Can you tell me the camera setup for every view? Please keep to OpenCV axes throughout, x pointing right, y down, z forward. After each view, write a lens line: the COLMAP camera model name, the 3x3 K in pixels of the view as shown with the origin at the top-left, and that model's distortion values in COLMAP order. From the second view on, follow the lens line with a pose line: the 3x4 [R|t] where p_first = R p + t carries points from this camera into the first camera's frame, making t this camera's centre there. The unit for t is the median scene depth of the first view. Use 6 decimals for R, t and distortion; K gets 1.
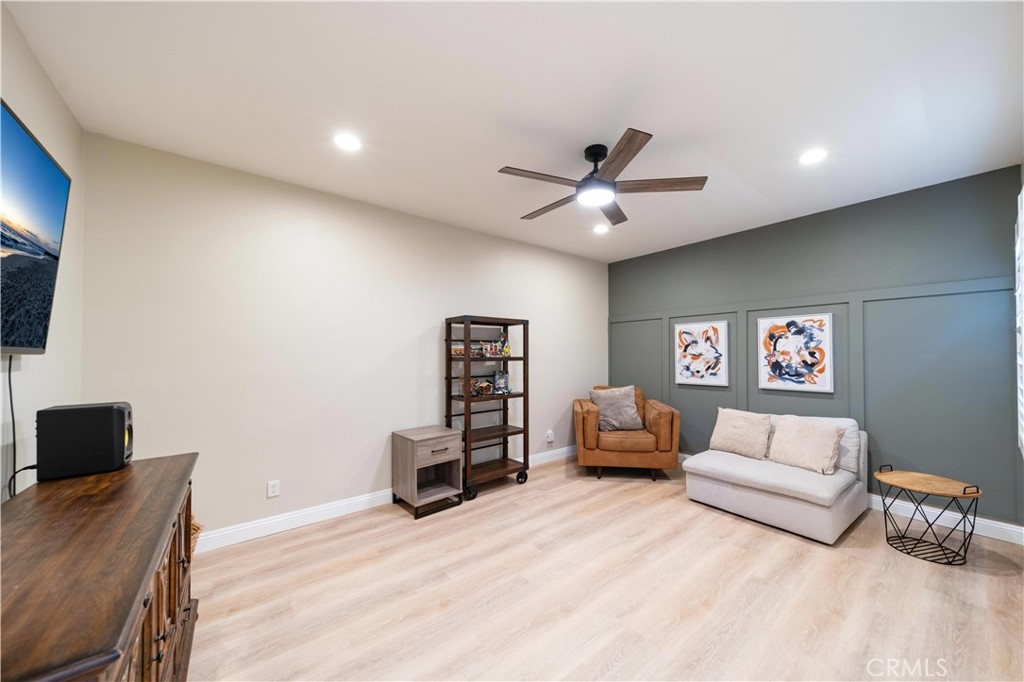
lens RADIAL K [[360.9, 0, 513.0], [0, 360.9, 346.3], [0, 0, 1]] dist [-0.000560, 0.000036]
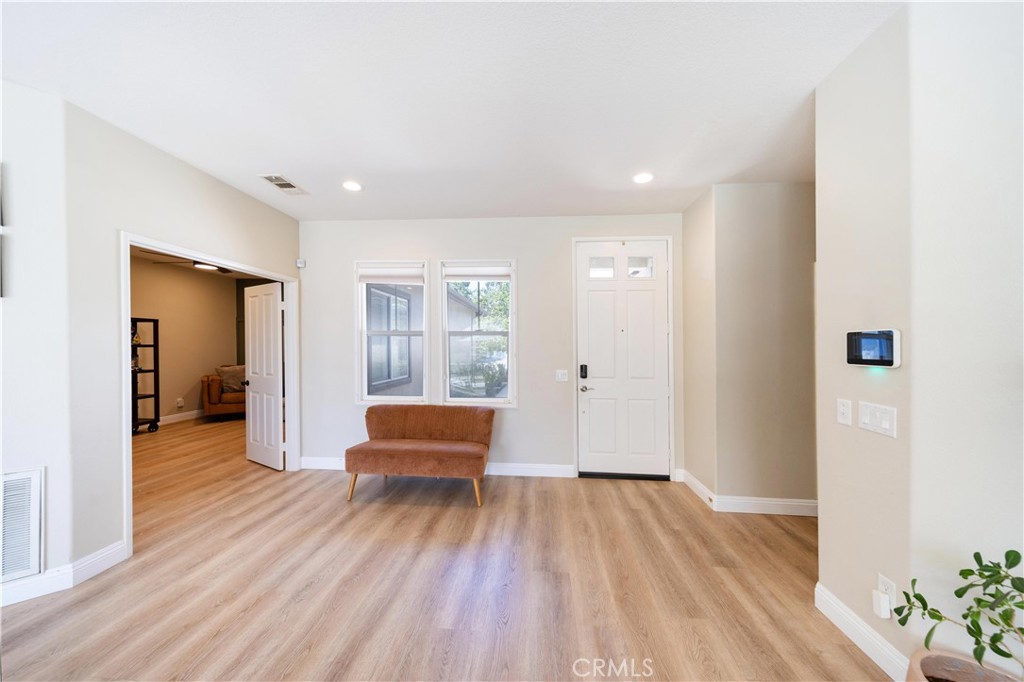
lens RADIAL K [[360.9, 0, 510.5], [0, 360.9, 350.5], [0, 0, 1]] dist [-0.000560, 0.000036]
pose [[0.674317, -0.008272, 0.738395, -0.070398], [-0.014178, 0.999608, 0.024147, -0.001792], [-0.738306, -0.026752, 0.673936, -0.974347]]
